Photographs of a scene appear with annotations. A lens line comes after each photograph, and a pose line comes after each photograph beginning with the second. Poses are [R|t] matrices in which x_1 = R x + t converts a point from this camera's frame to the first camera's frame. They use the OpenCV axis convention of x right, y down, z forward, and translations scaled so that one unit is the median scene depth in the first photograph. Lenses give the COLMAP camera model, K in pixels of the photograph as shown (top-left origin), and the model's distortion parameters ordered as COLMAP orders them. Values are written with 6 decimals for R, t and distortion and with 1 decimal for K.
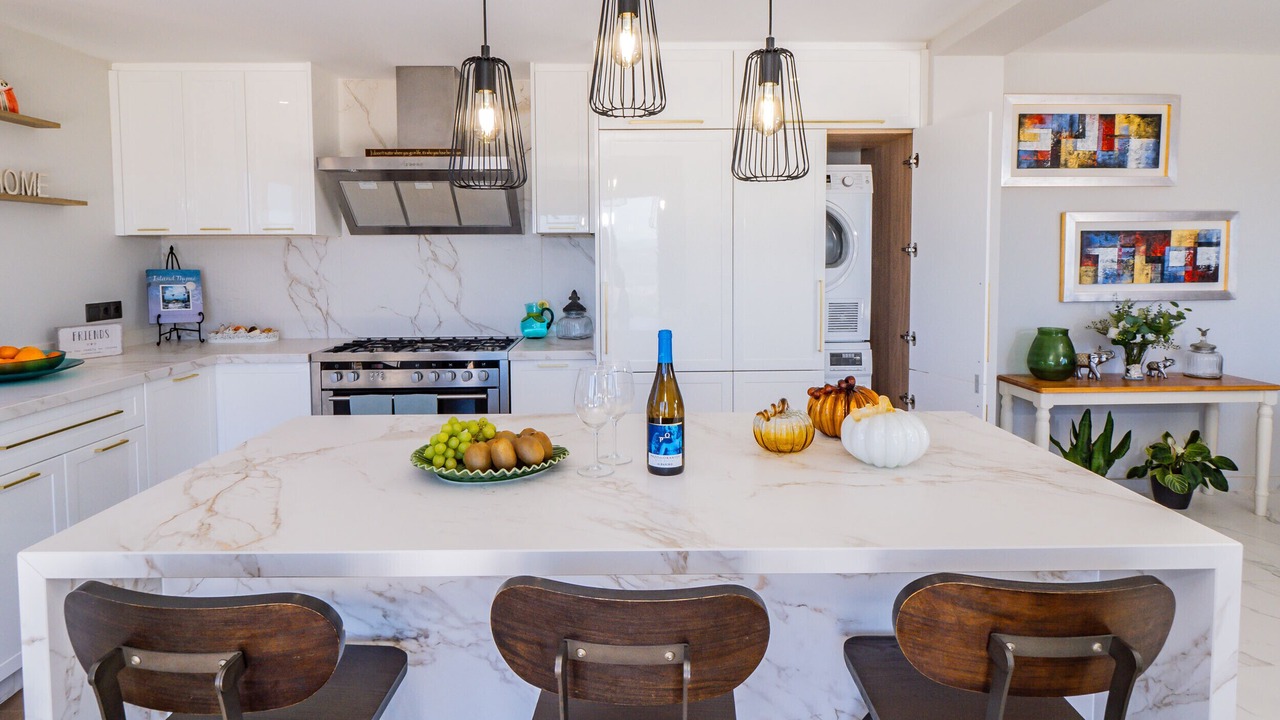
lens RADIAL K [[673.8, 0, 637.2], [0, 673.8, 290.2], [0, 0, 1]] dist [-0.014839, -0.000618]
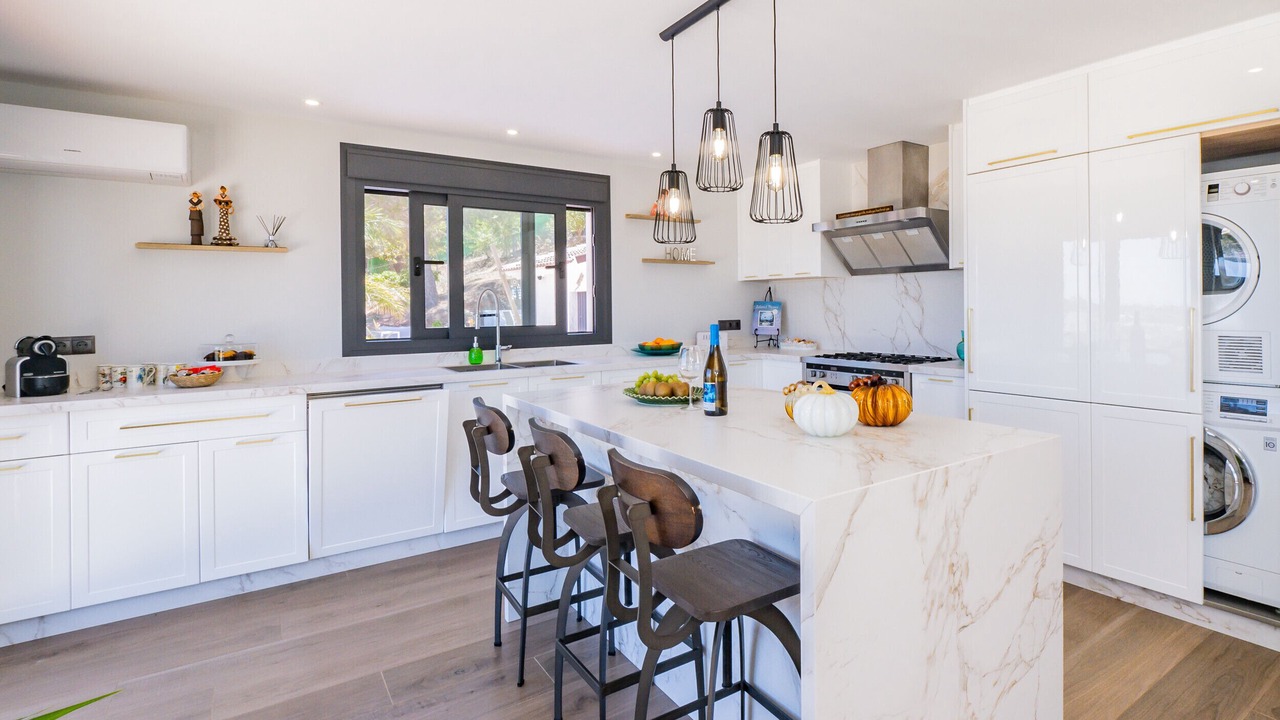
lens RADIAL K [[639.8, 0, 789.6], [0, 639.8, 306.5], [0, 0, 1]] dist [0.000396, -0.000289]
pose [[0.630837, 0.001593, -0.775914, 0.526713], [-0.034007, 0.999094, -0.025598, 0.018806], [0.775170, 0.042535, 0.630319, 0.078113]]
